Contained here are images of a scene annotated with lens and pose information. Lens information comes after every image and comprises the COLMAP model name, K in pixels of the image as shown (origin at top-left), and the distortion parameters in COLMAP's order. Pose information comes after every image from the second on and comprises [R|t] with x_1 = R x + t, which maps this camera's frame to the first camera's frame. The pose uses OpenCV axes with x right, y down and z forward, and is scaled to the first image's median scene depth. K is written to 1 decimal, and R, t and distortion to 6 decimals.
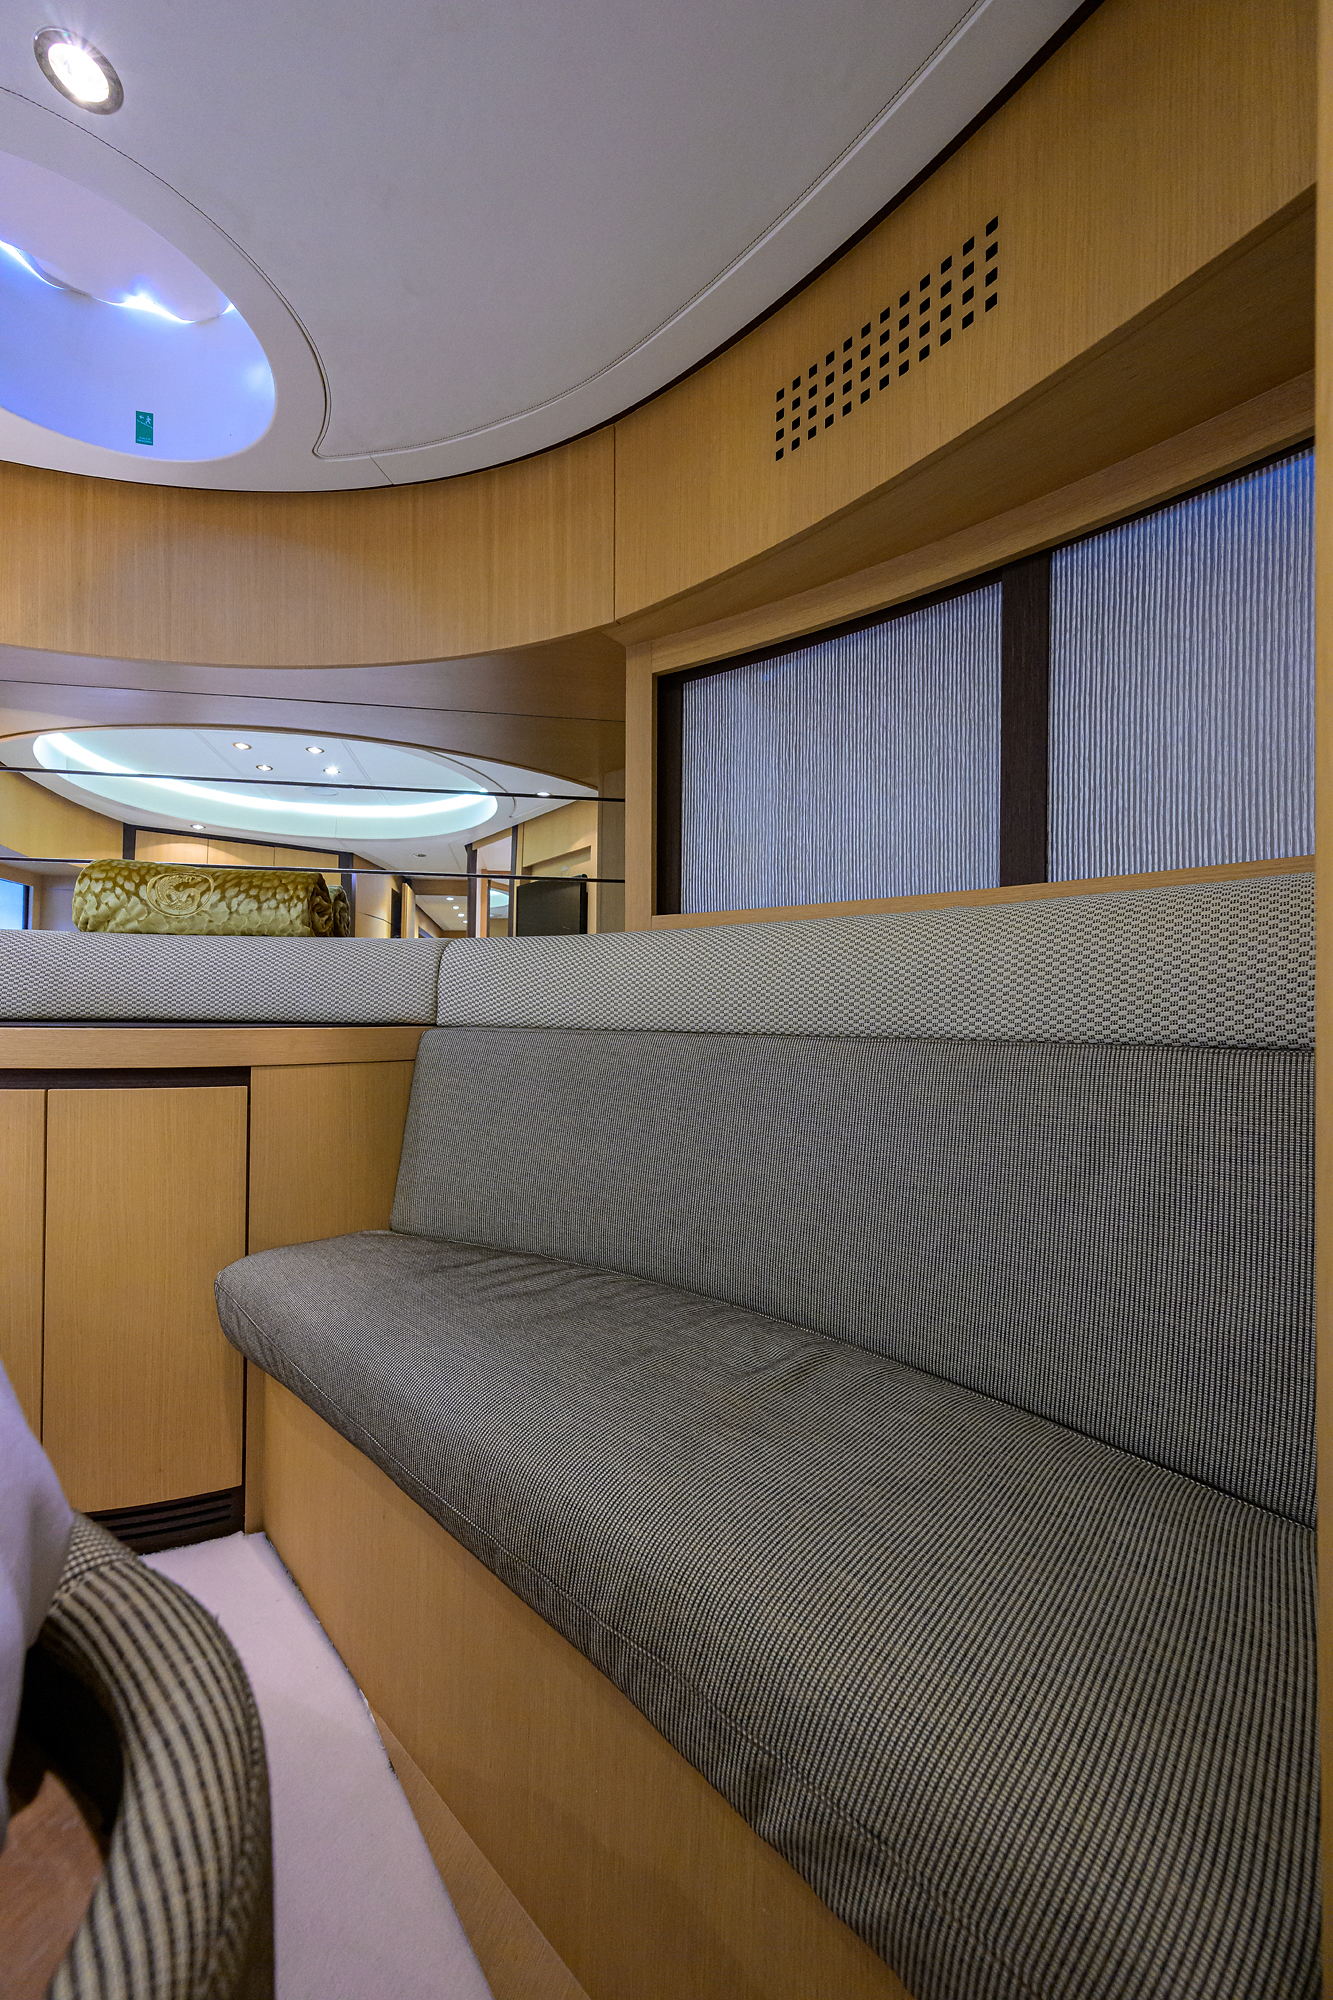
lens RADIAL K [[782.5, 0, 659.5], [0, 782.5, 995.1], [0, 0, 1]] dist [-0.001888, 0.002402]
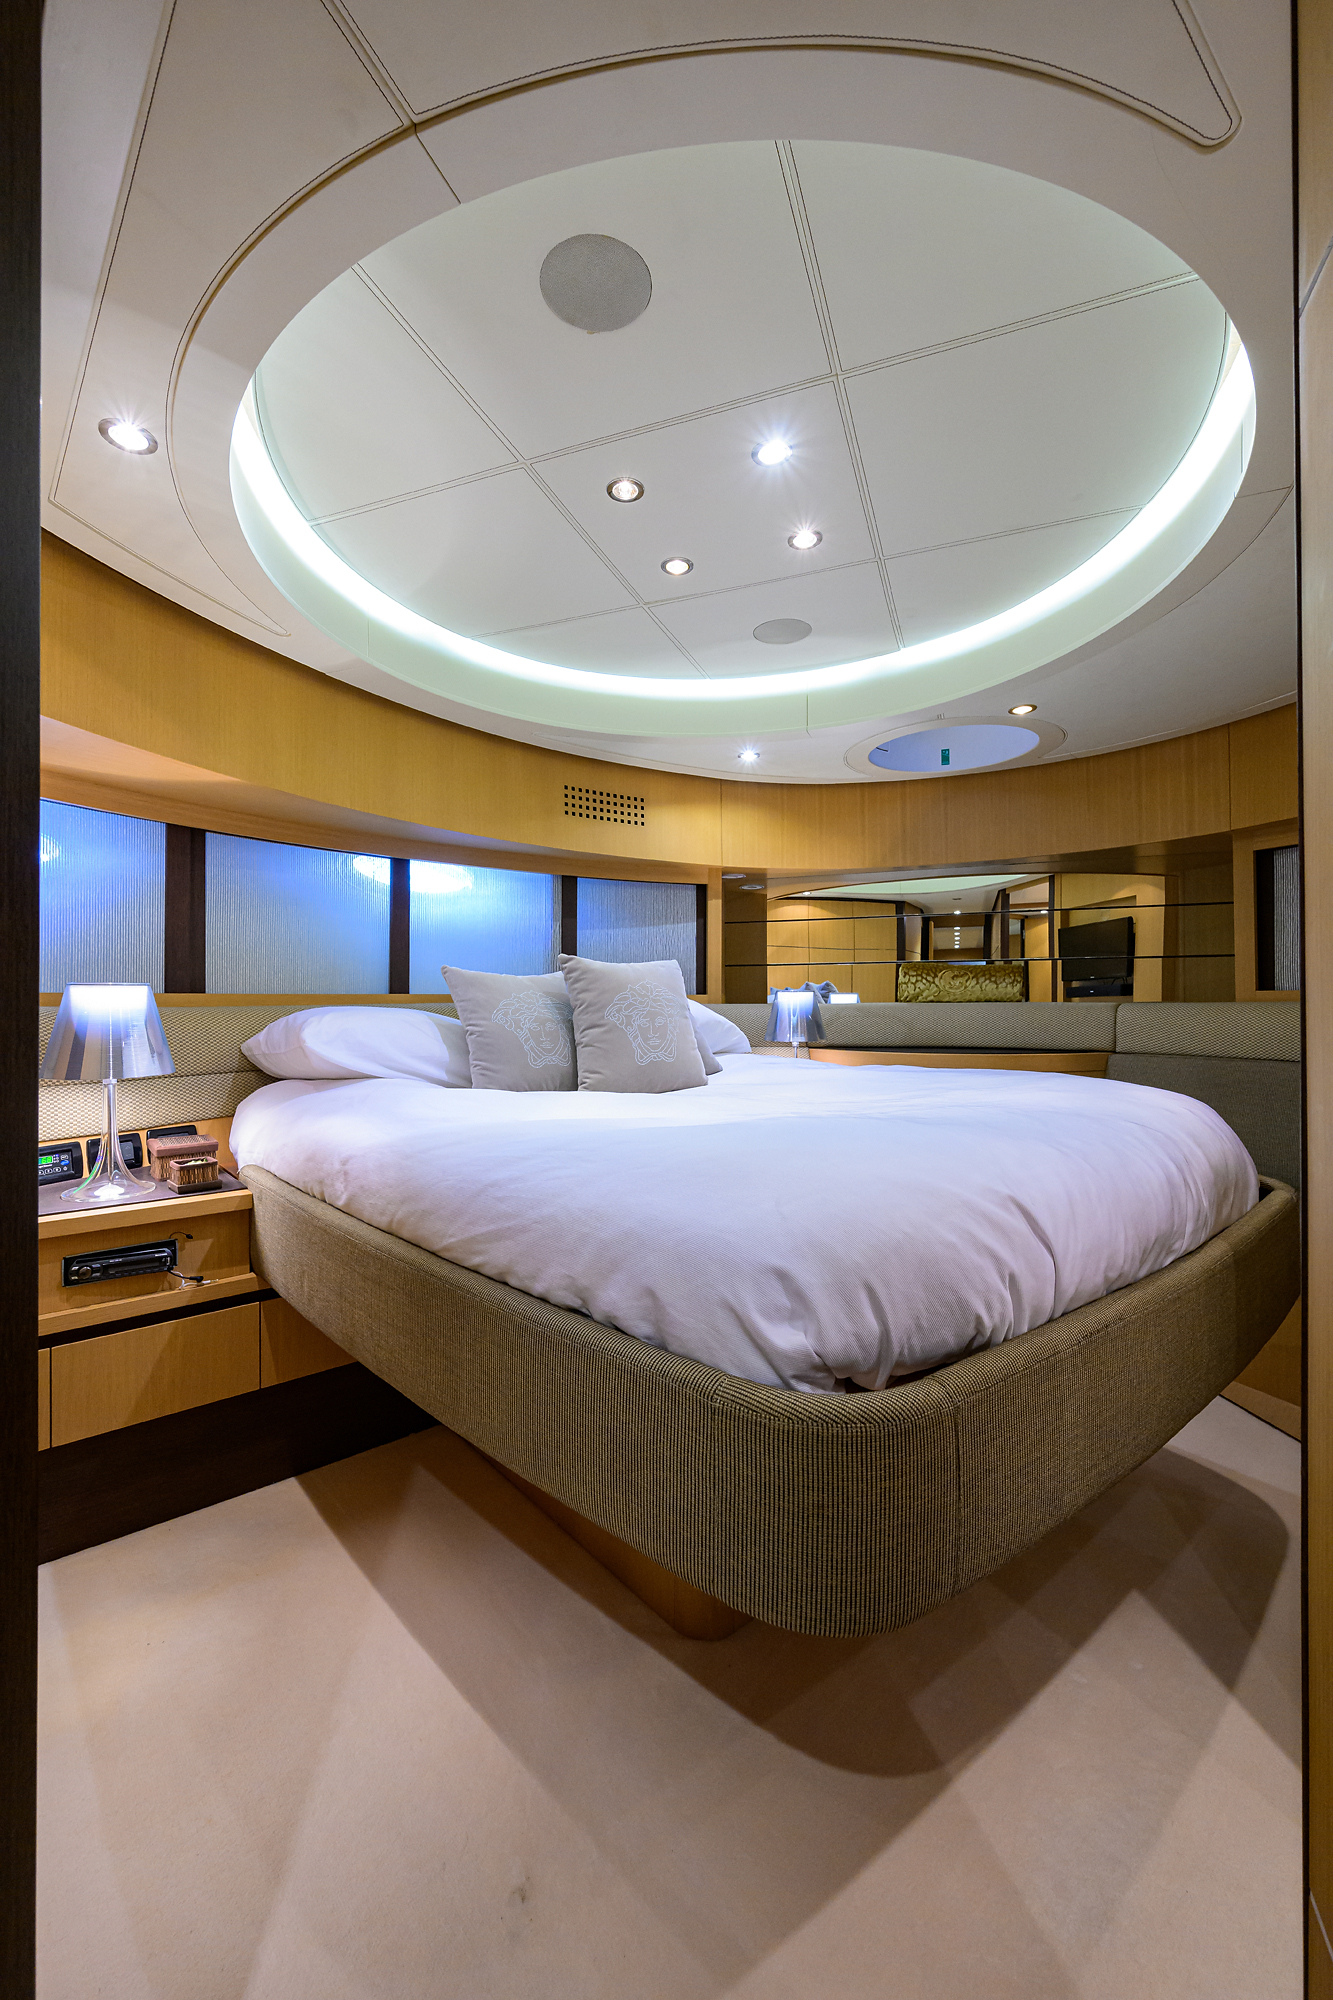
lens RADIAL K [[802.2, 0, 663.0], [0, 802.2, 992.8], [0, 0, 1]] dist [-0.003188, 0.000393]
pose [[0.870655, -0.017266, -0.491591, -0.277999], [0.020228, 0.999795, 0.000709, -0.123775], [0.491478, -0.010561, 0.870826, -1.176844]]
